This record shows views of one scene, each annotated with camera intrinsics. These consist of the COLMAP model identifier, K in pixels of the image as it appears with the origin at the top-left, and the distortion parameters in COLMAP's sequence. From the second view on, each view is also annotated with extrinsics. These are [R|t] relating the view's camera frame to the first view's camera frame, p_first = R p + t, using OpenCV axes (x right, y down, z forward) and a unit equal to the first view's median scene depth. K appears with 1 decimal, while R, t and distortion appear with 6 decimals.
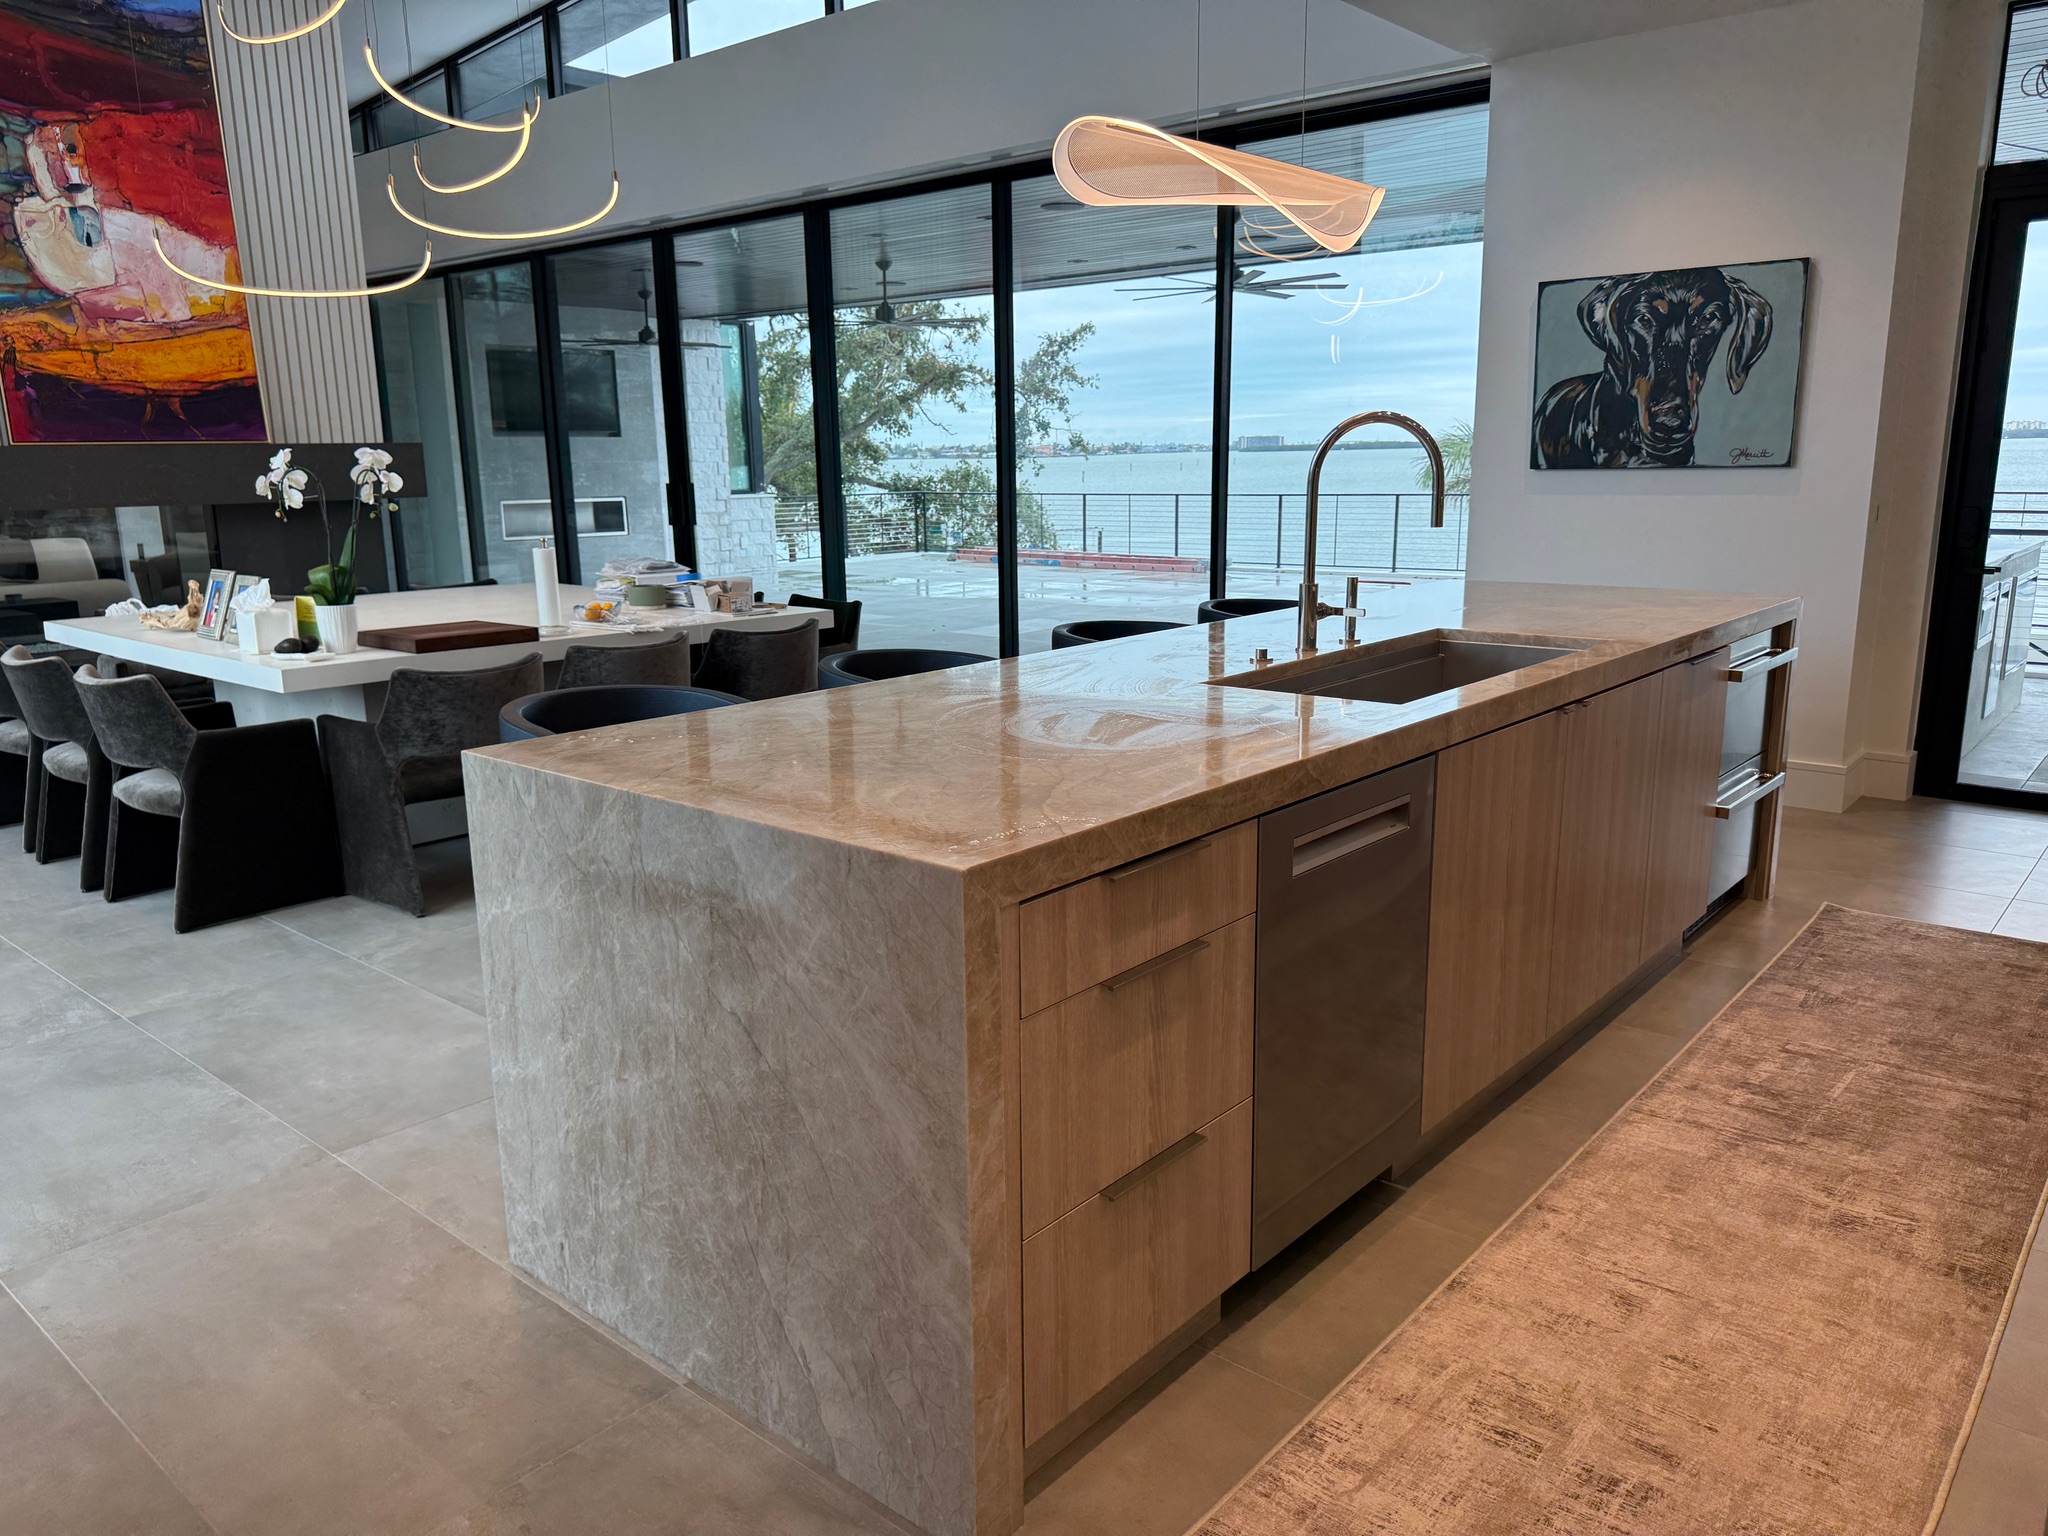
lens RADIAL K [[1439.4, 0, 1021.4], [0, 1439.4, 759.5], [0, 0, 1]] dist [0.087837, -0.086337]
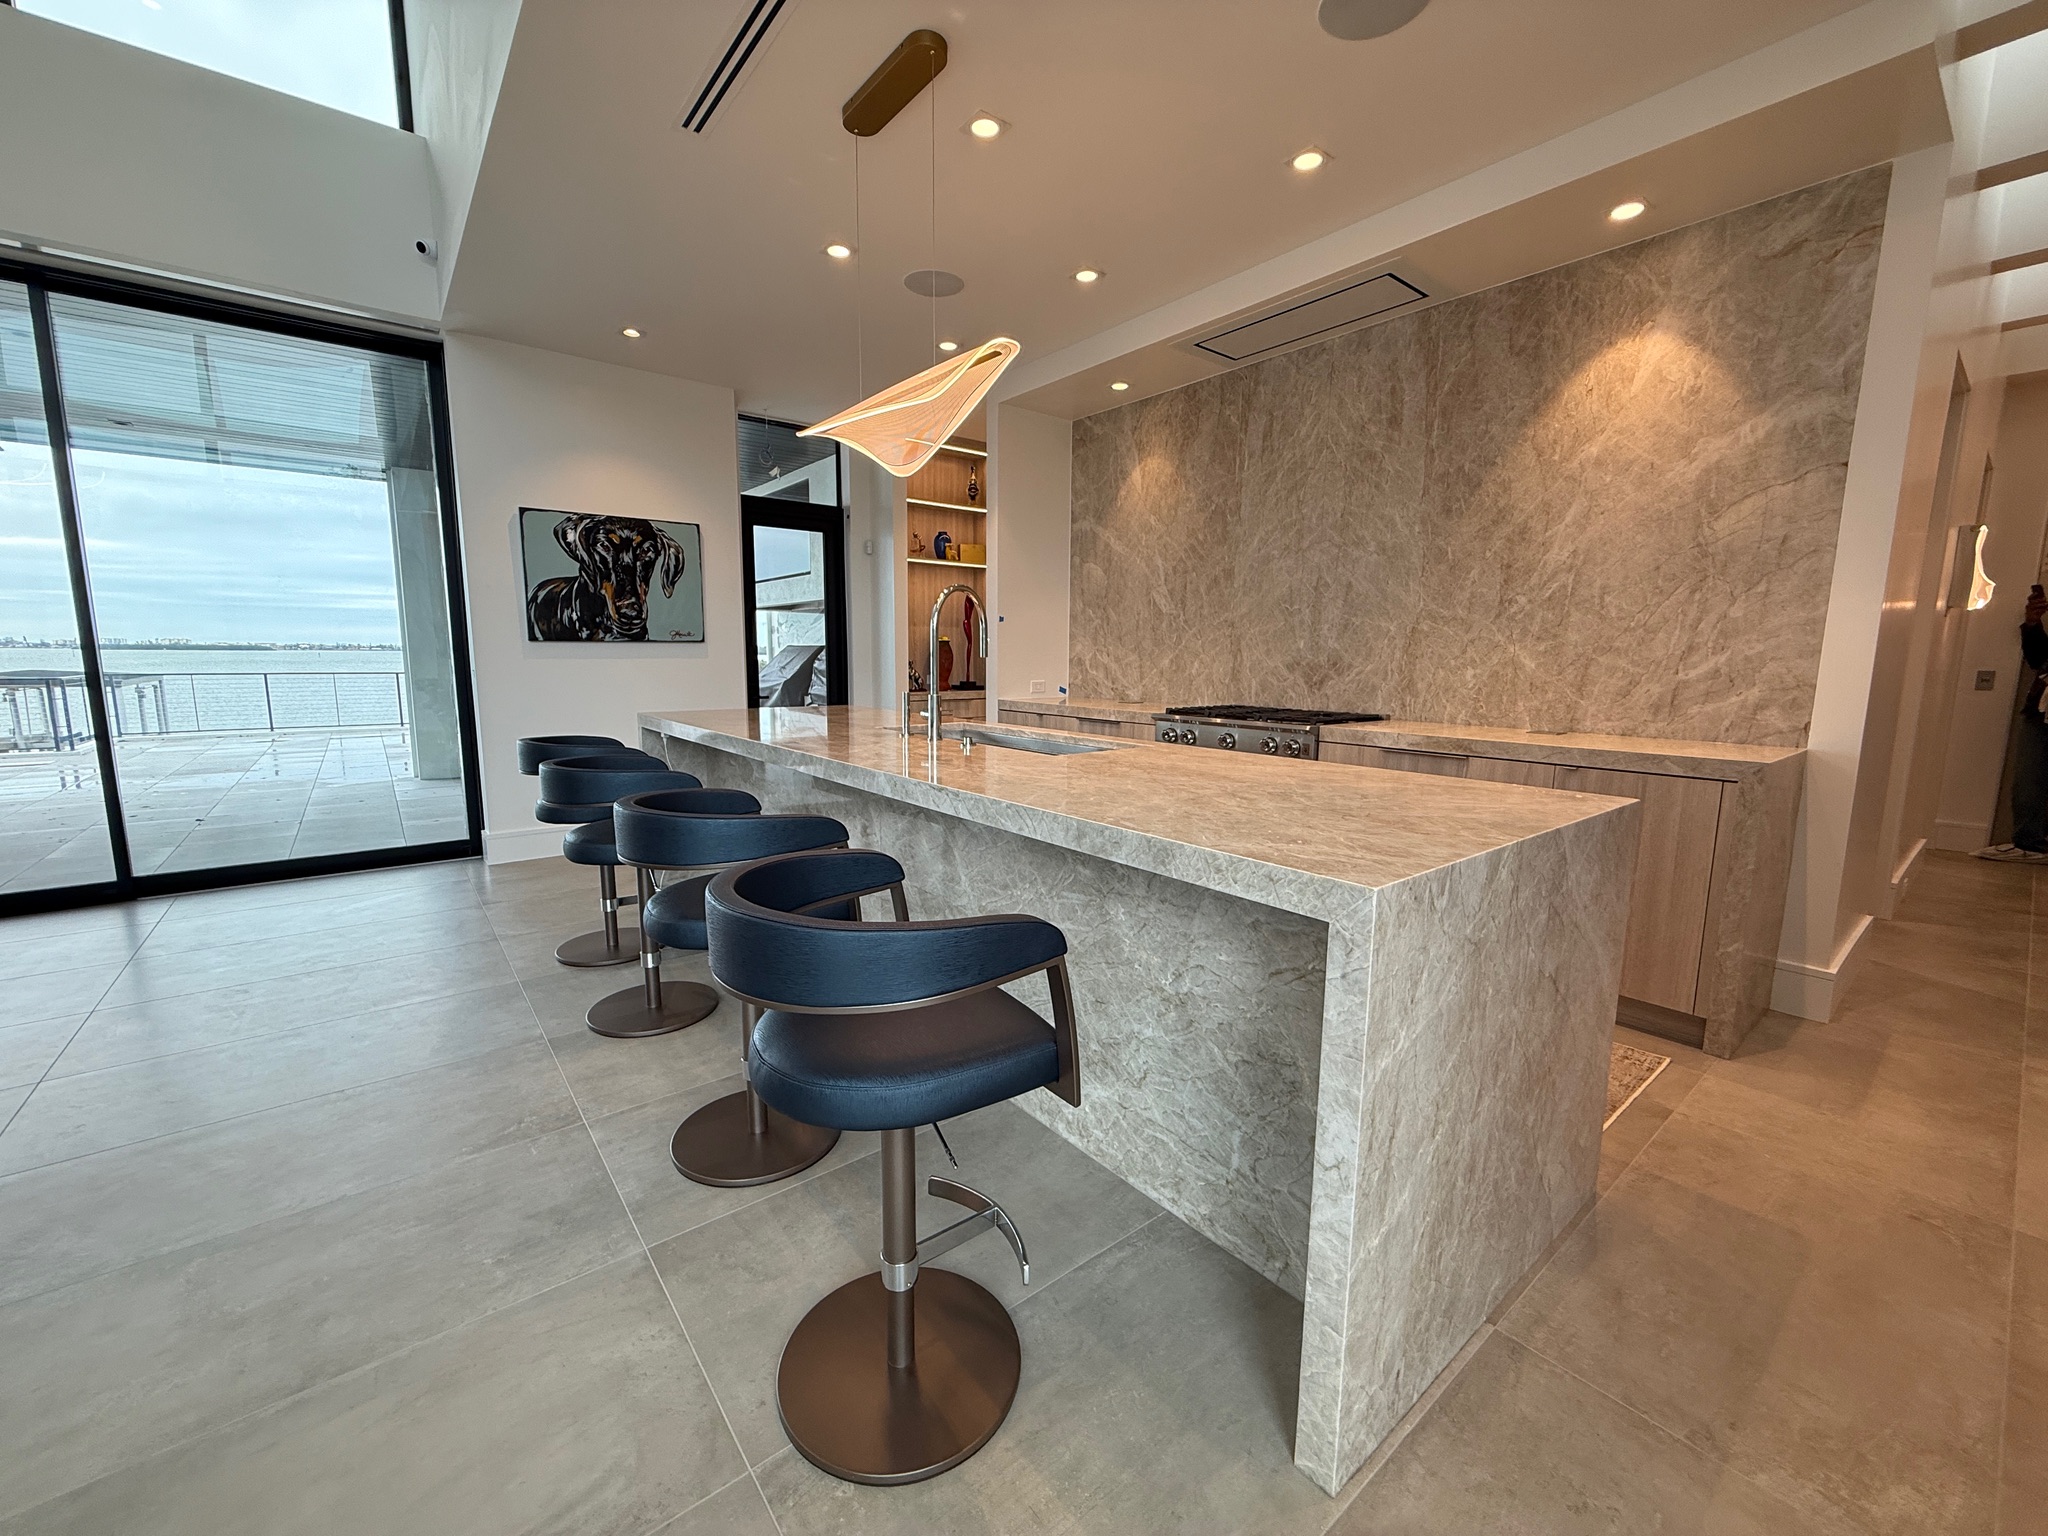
lens RADIAL K [[817.0, 0, 1012.8], [0, 817.0, 768.2], [0, 0, 1]] dist [-0.002354, 0.002208]
pose [[0.193084, -0.127140, 0.972910, -0.290205], [0.198376, 0.976150, 0.088194, -0.052493], [-0.960919, 0.175973, 0.213701, 0.369417]]
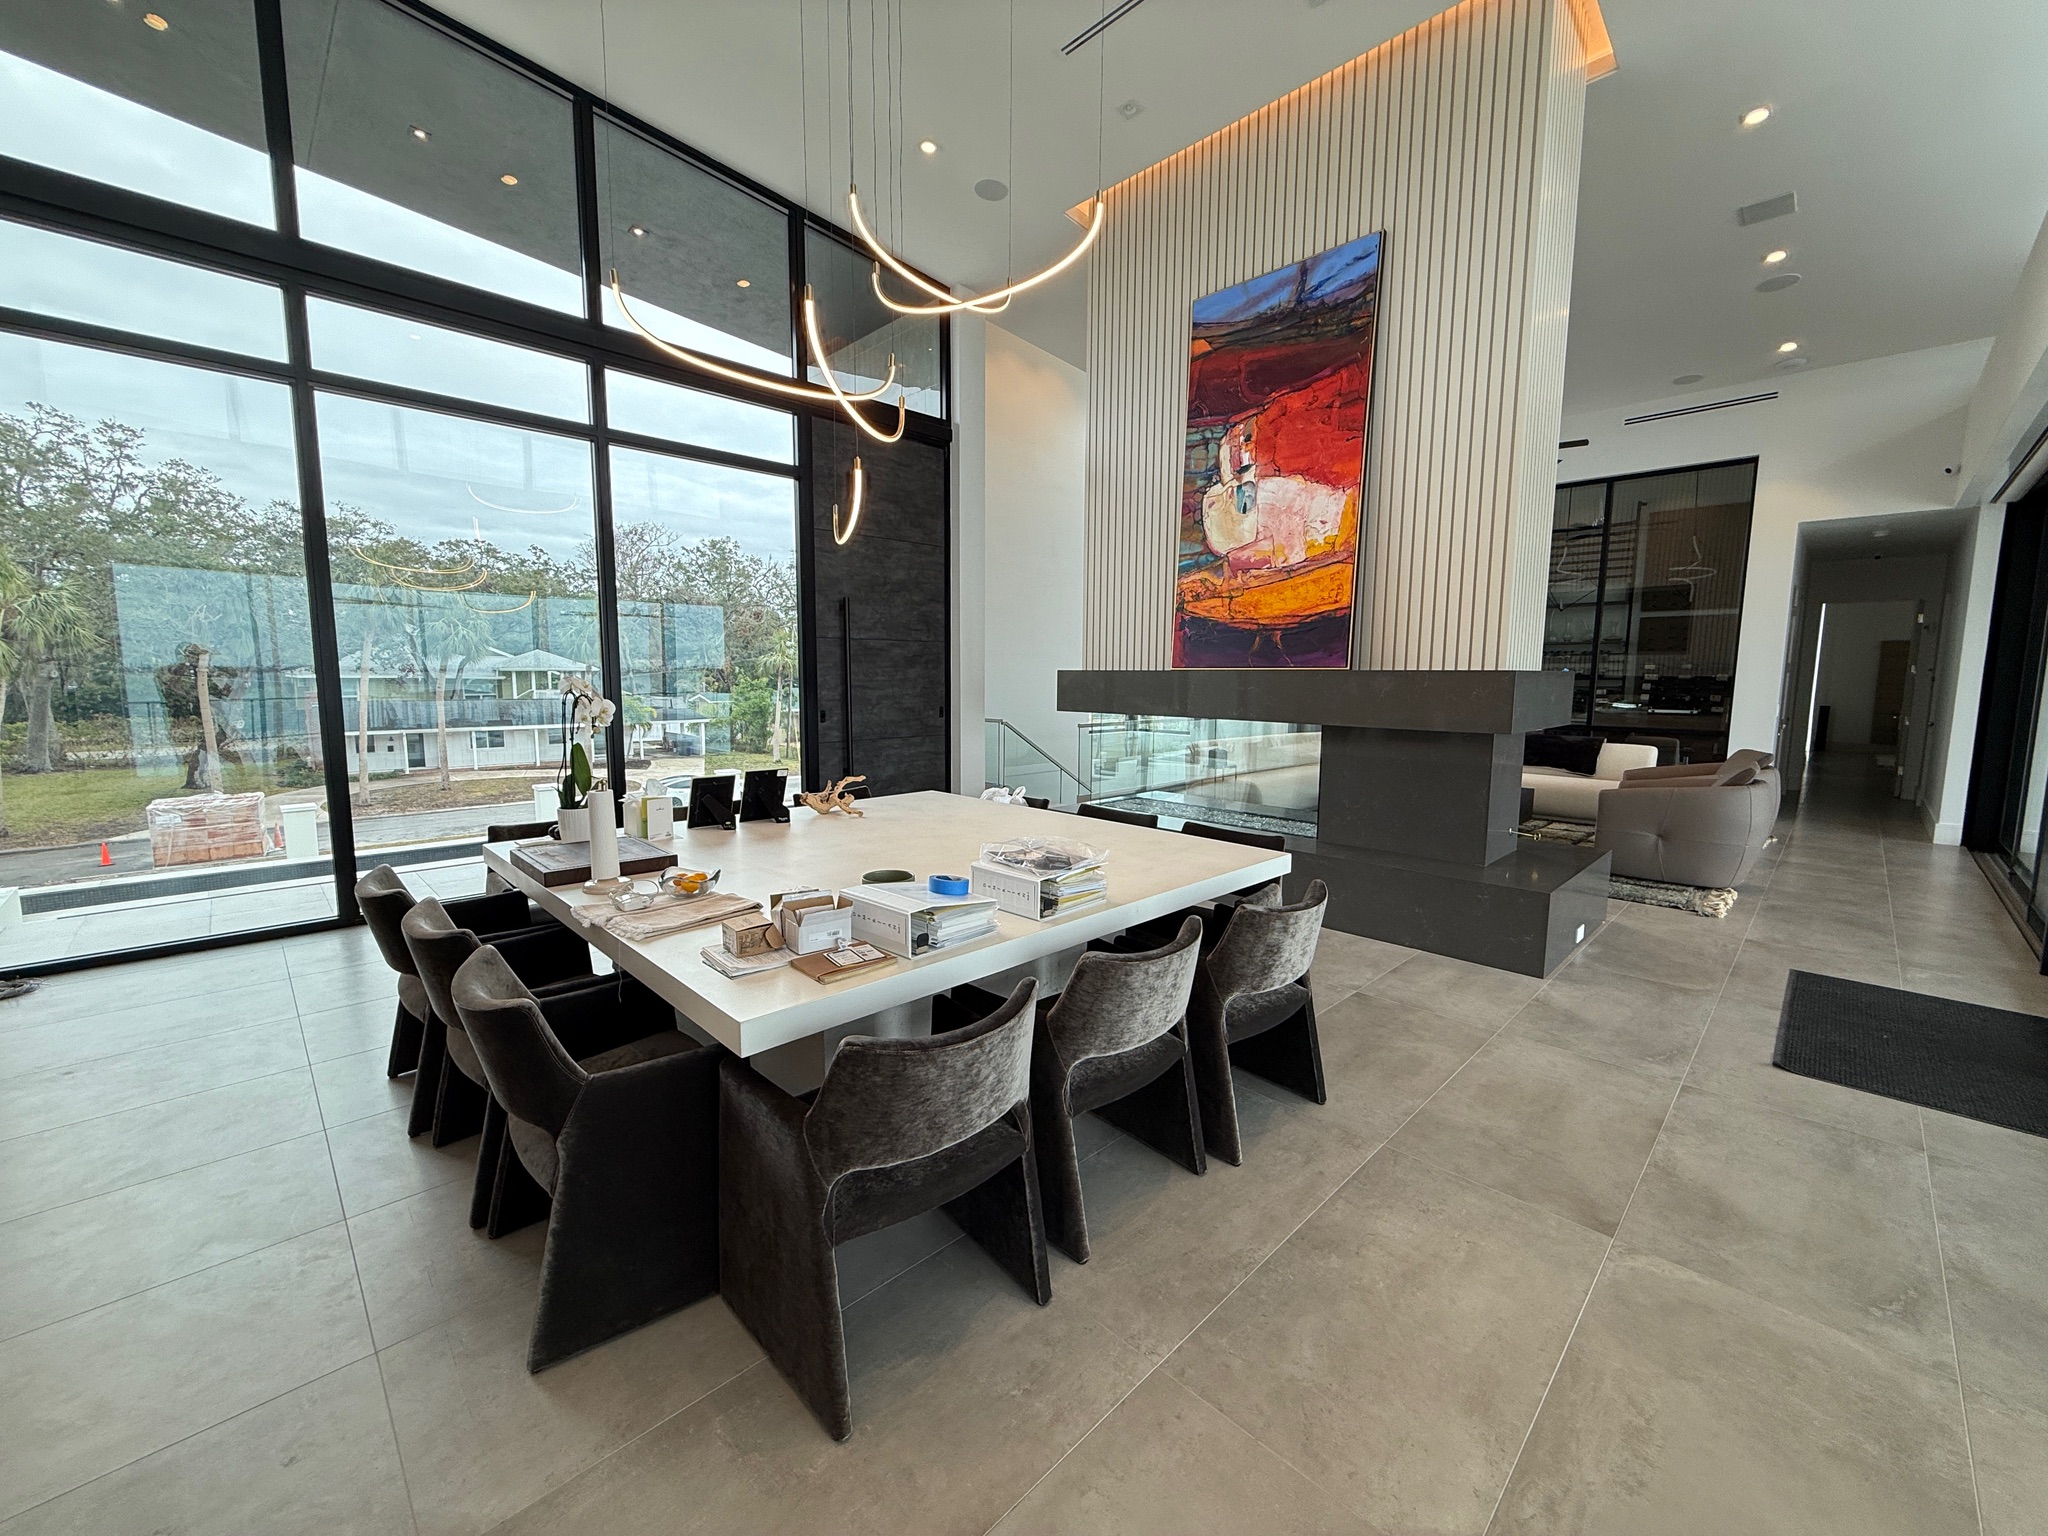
lens RADIAL K [[817.0, 0, 1014.9], [0, 817.0, 761.9], [0, 0, 1]] dist [-0.002354, 0.002208]
pose [[-0.099135, 0.117029, -0.988168, 0.096195], [-0.214729, 0.967147, 0.136082, -0.204620], [0.971629, 0.225679, -0.070748, 0.937842]]
